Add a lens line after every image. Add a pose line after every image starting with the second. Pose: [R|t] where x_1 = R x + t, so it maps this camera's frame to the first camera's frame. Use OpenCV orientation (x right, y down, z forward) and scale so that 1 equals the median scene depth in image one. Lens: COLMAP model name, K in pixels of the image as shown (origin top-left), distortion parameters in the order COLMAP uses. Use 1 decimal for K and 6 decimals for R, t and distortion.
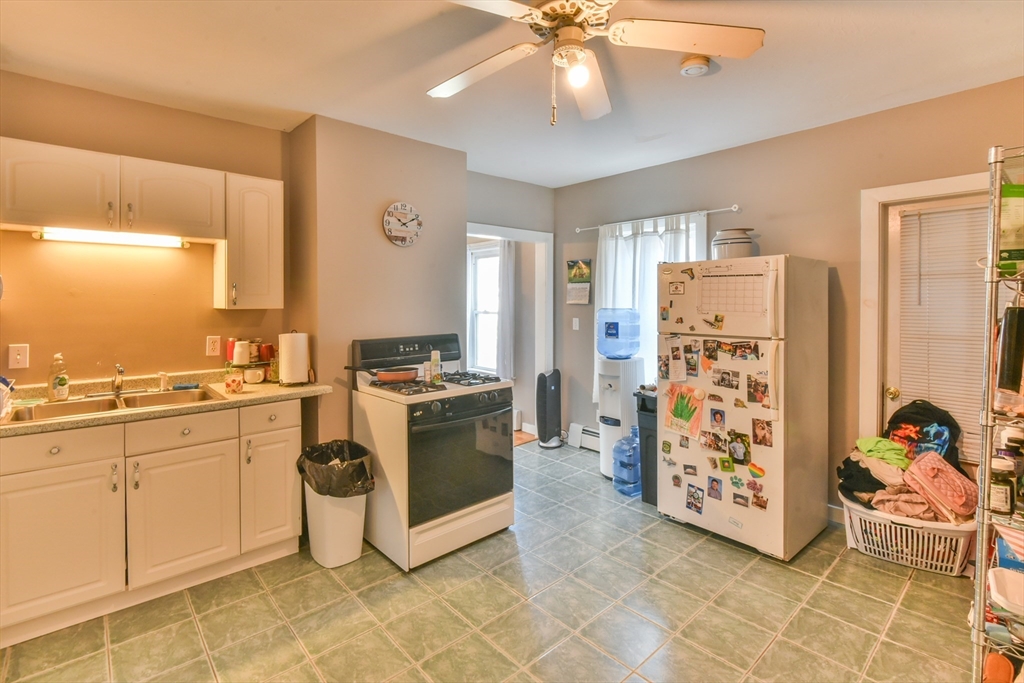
lens RADIAL K [[476.9, 0, 506.9], [0, 476.9, 303.9], [0, 0, 1]] dist [-0.001209, -0.000607]
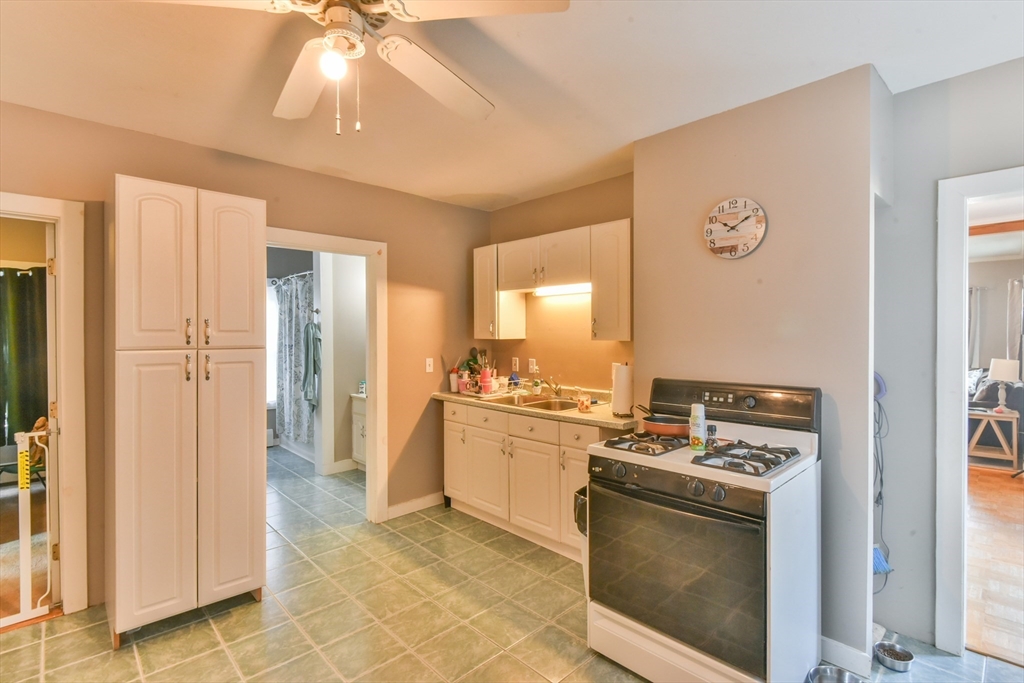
lens RADIAL K [[489.7, 0, 547.7], [0, 489.7, 338.4], [0, 0, 1]] dist [-0.000782, -0.000891]
pose [[0.067666, 0.011063, -0.997647, 0.705199], [-0.003745, 0.999934, 0.010834, -0.007739], [0.997701, 0.003003, 0.067703, 0.915981]]
